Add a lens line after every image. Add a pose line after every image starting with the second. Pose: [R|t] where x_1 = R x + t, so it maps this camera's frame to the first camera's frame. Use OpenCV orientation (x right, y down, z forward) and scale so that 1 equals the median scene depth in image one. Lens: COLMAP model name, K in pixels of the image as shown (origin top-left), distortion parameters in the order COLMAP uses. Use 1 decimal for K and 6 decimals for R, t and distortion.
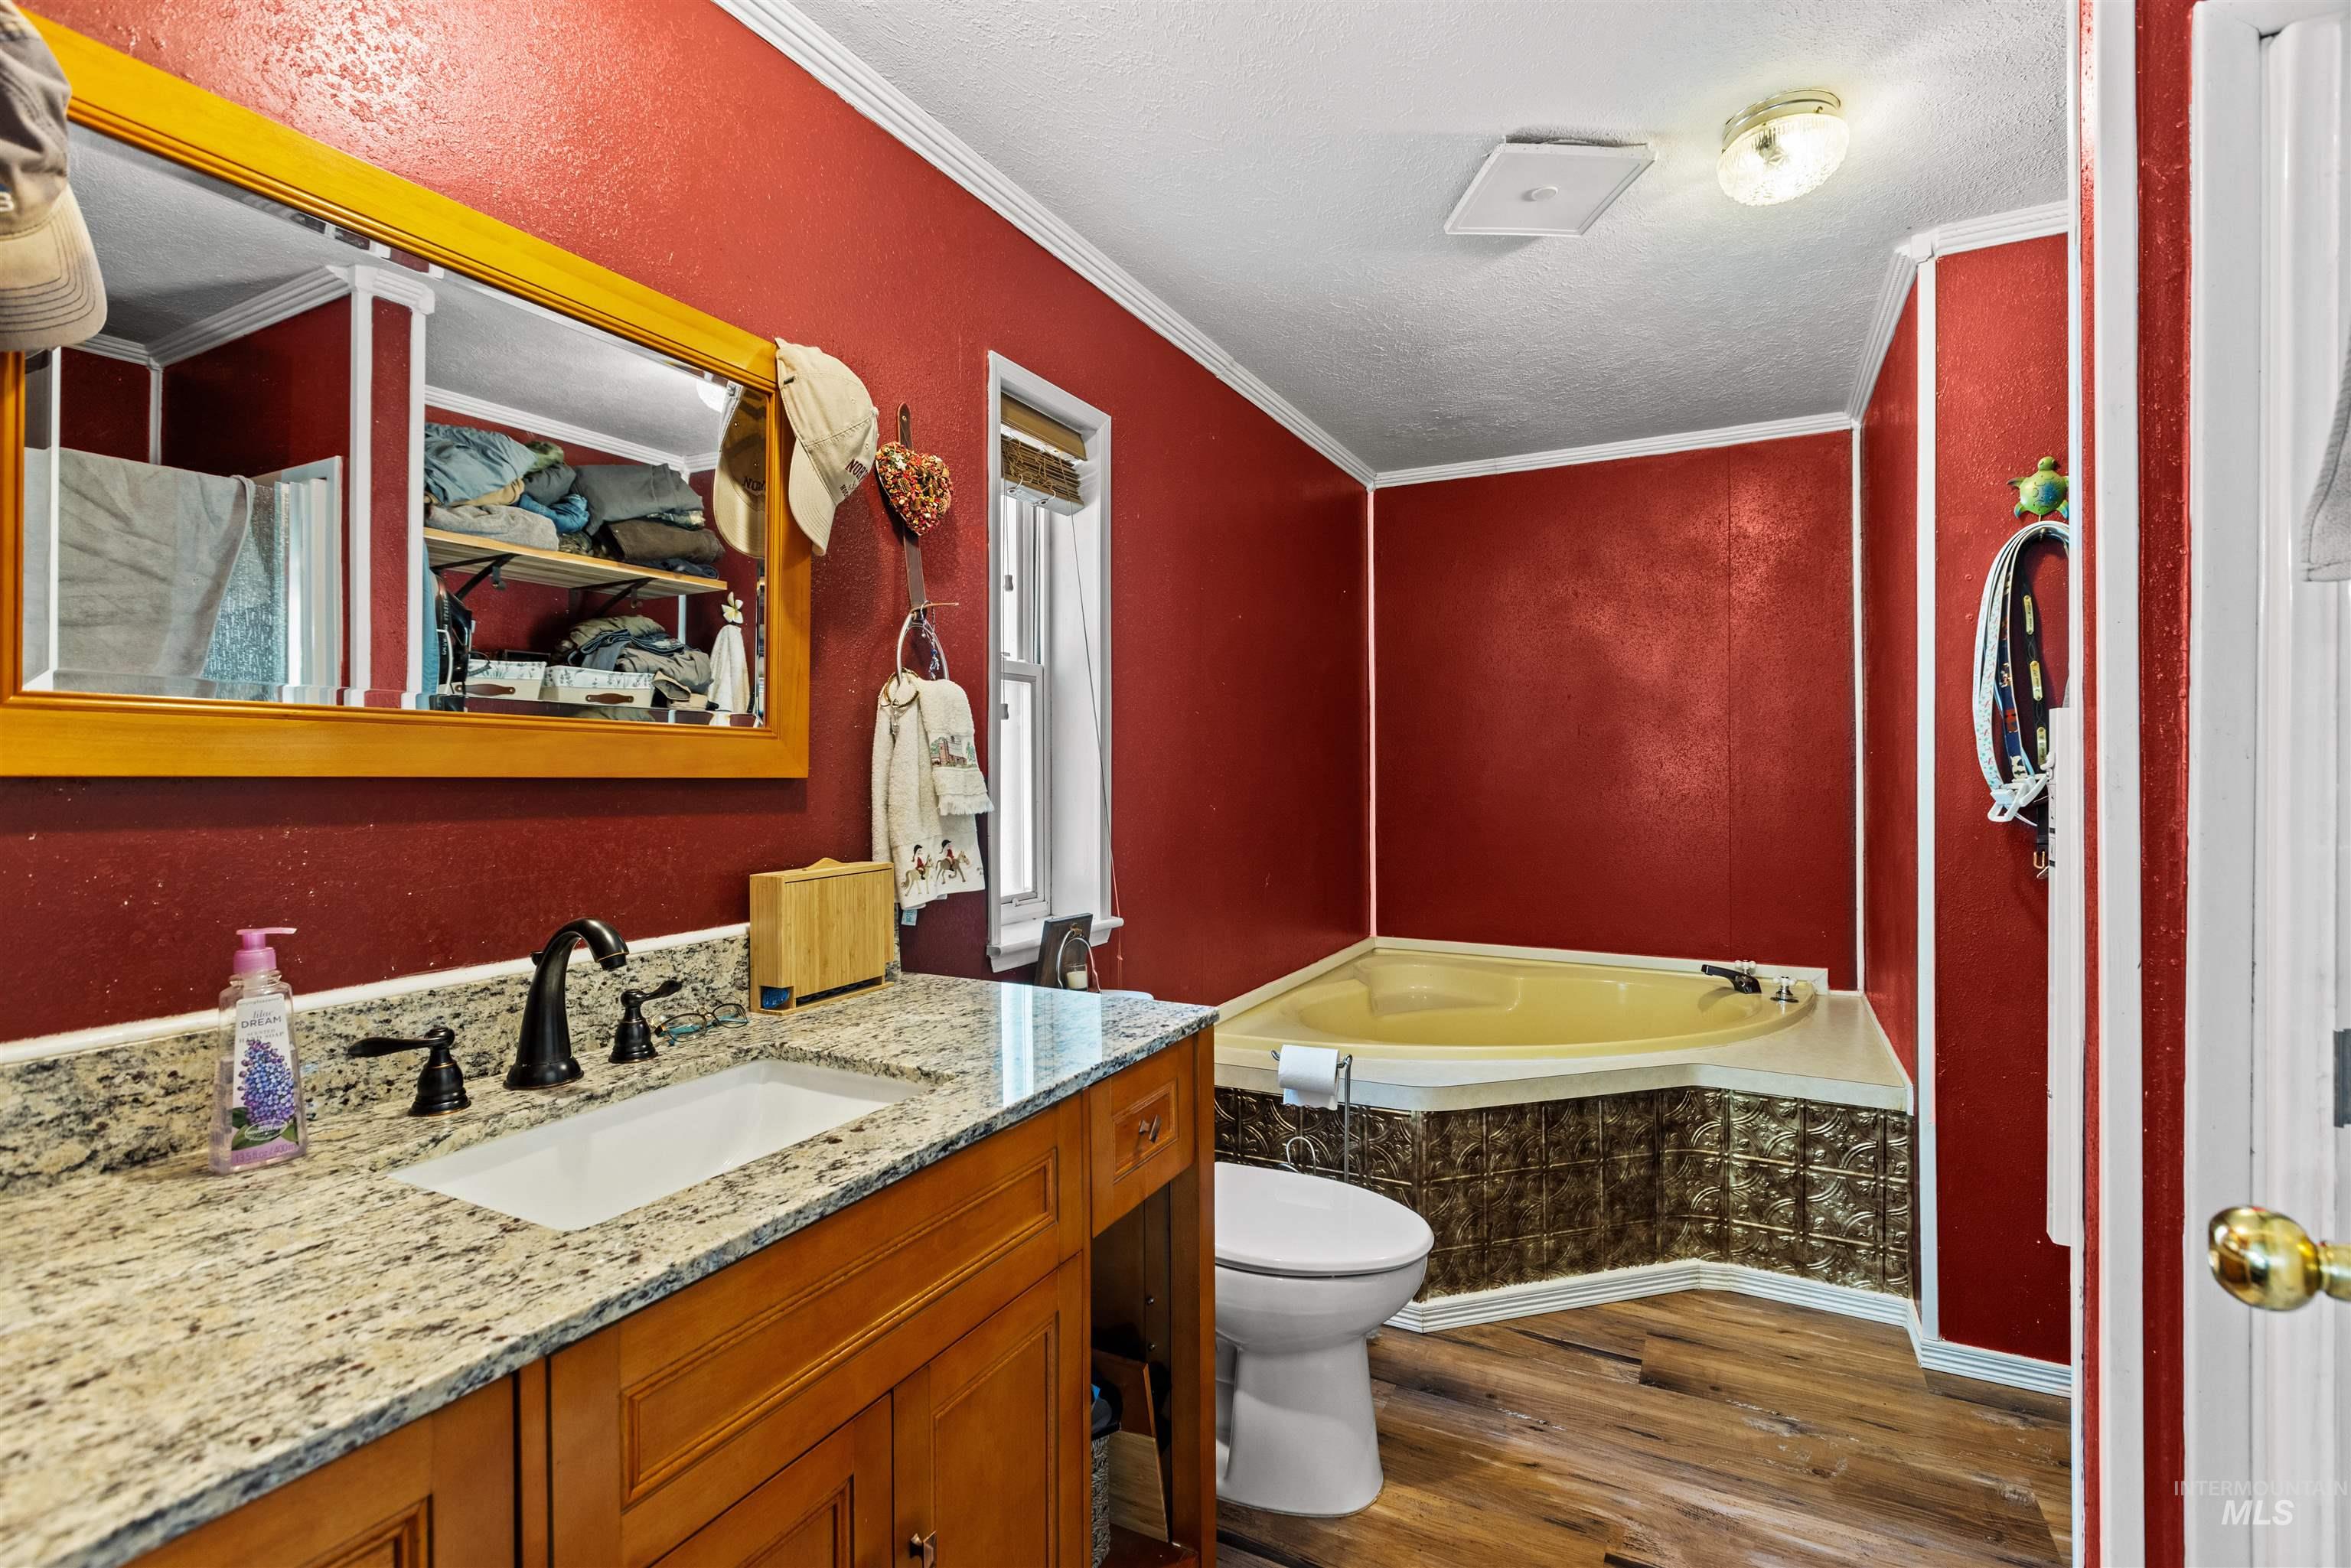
lens RADIAL K [[1058.5, 0, 1187.1], [0, 1058.5, 775.1], [0, 0, 1]] dist [0.001906, -0.001919]
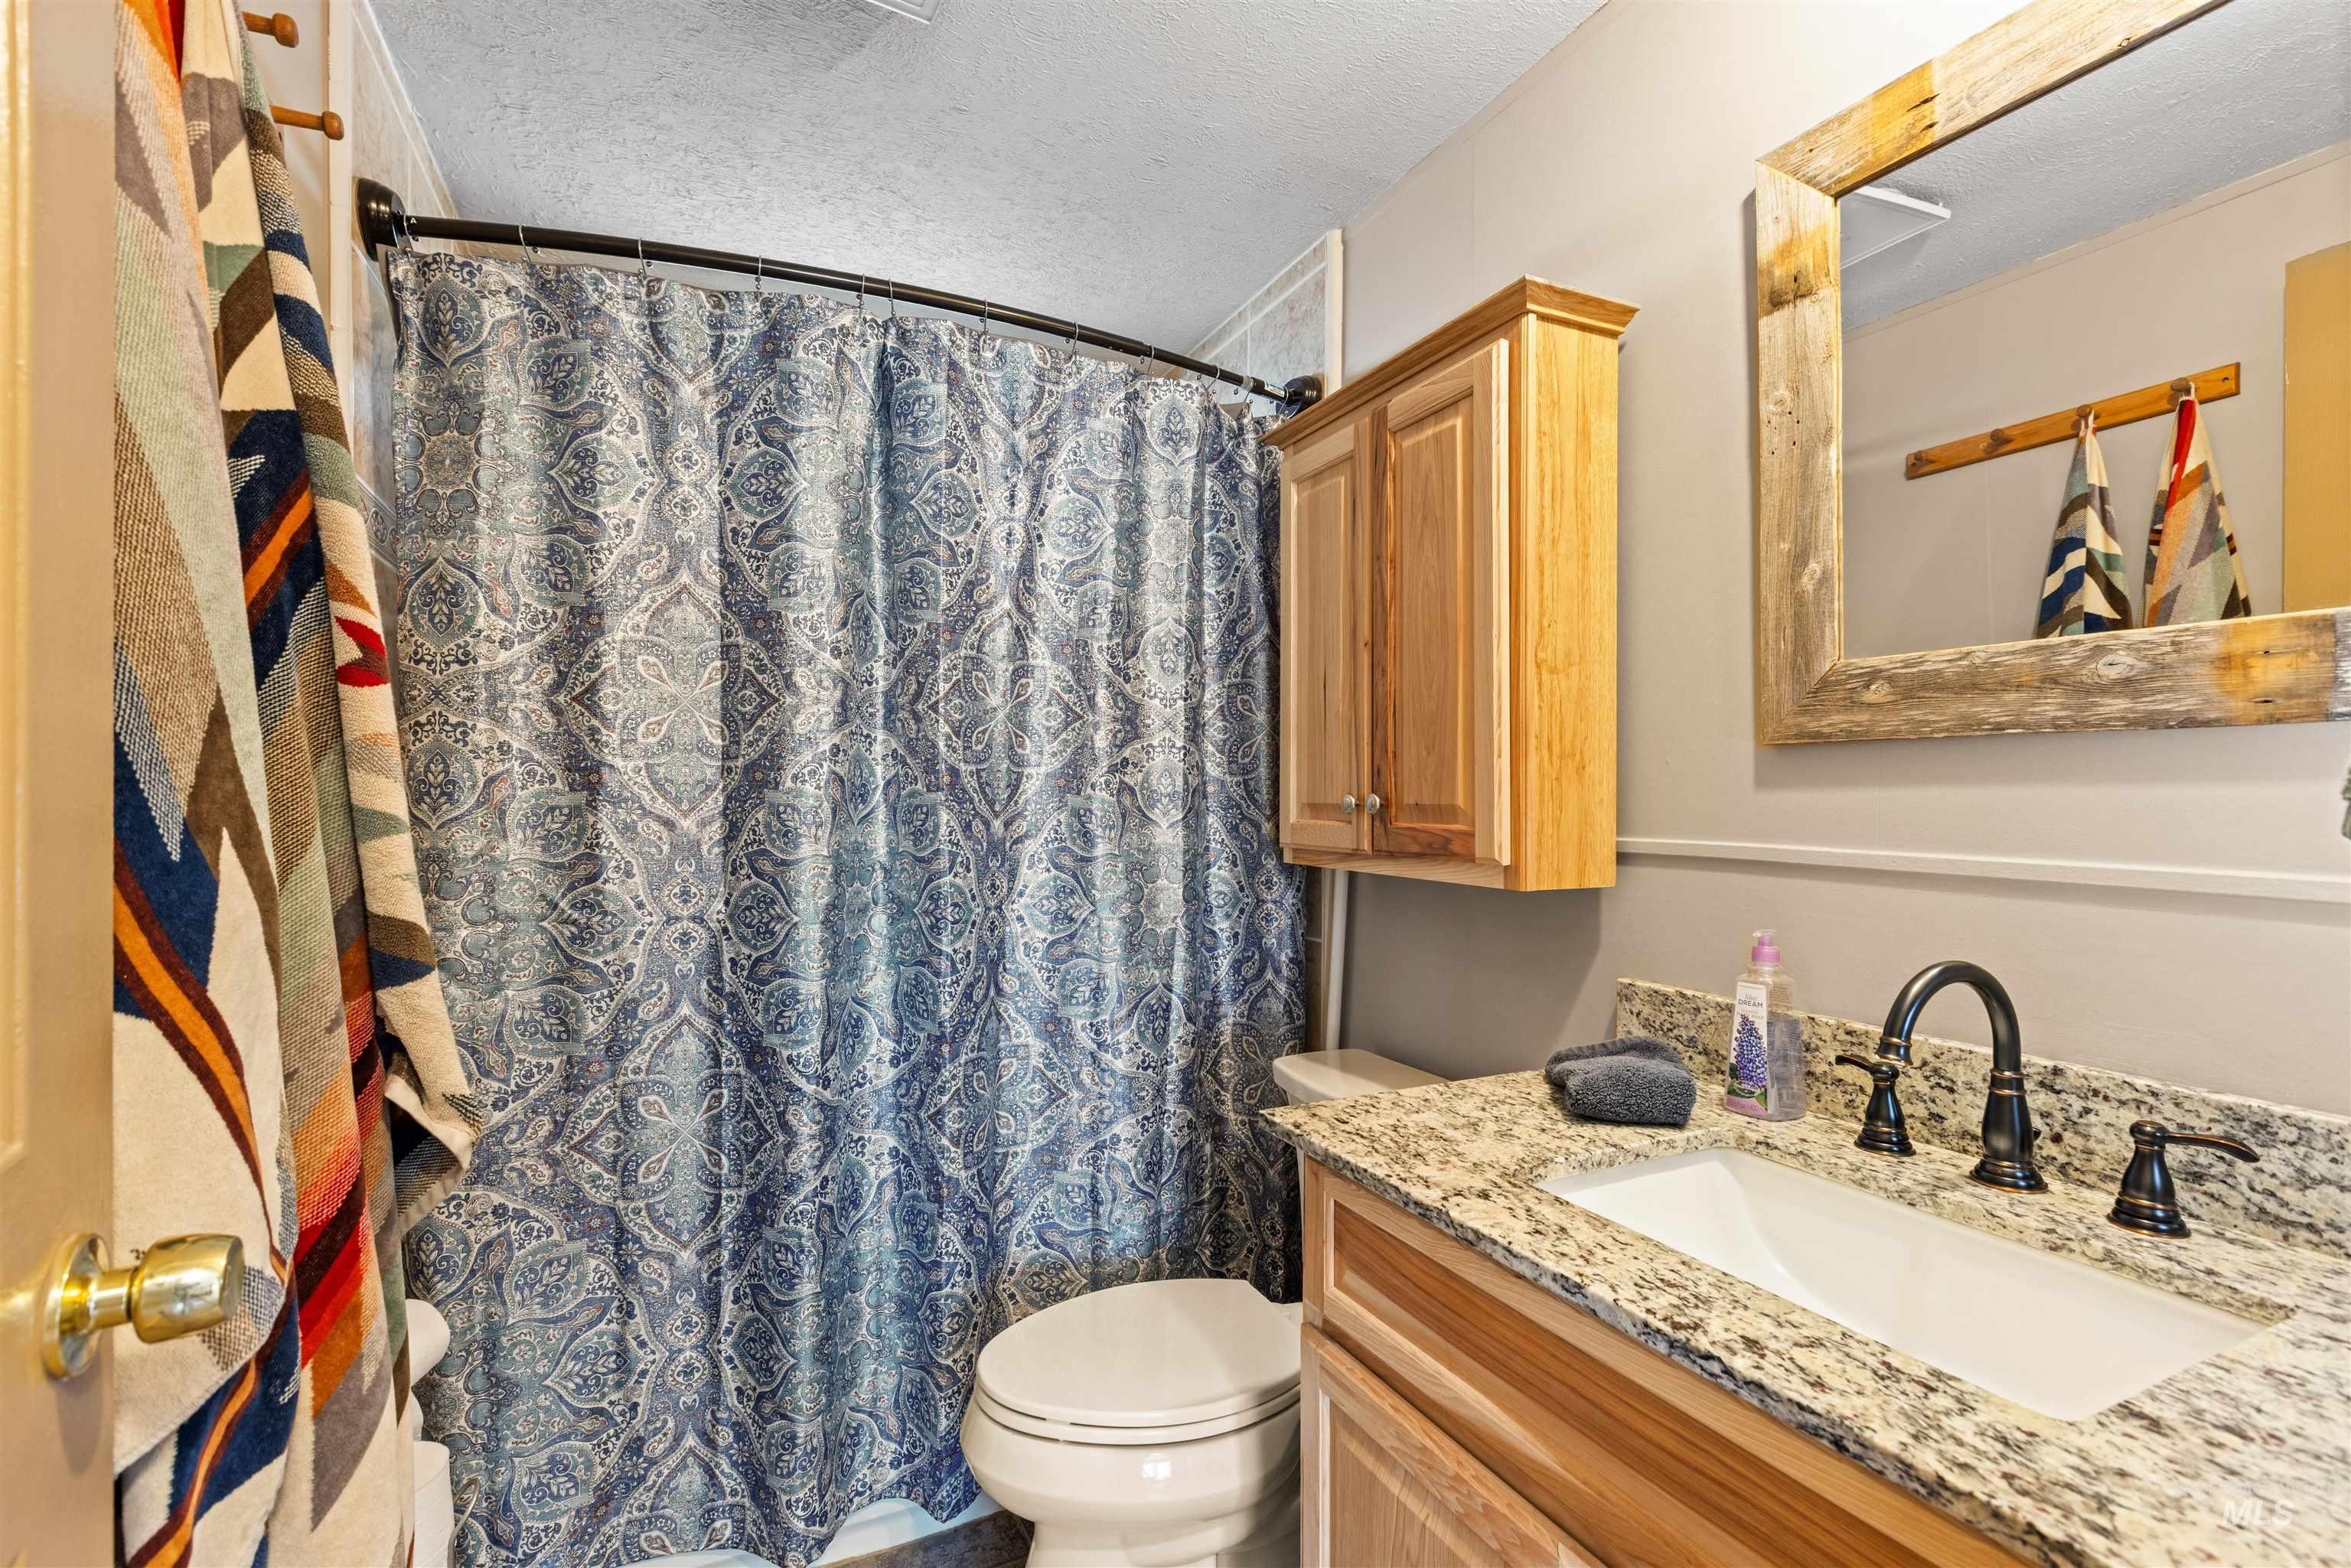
lens RADIAL K [[1058.5, 0, 1172.8], [0, 1058.5, 792.4], [0, 0, 1]] dist [0.001906, -0.001919]
pose [[-0.607466, 0.000495, -0.794345, 0.321202], [-0.001709, 0.999997, 0.001930, -0.012952], [0.794344, 0.002530, -0.607463, 0.697843]]
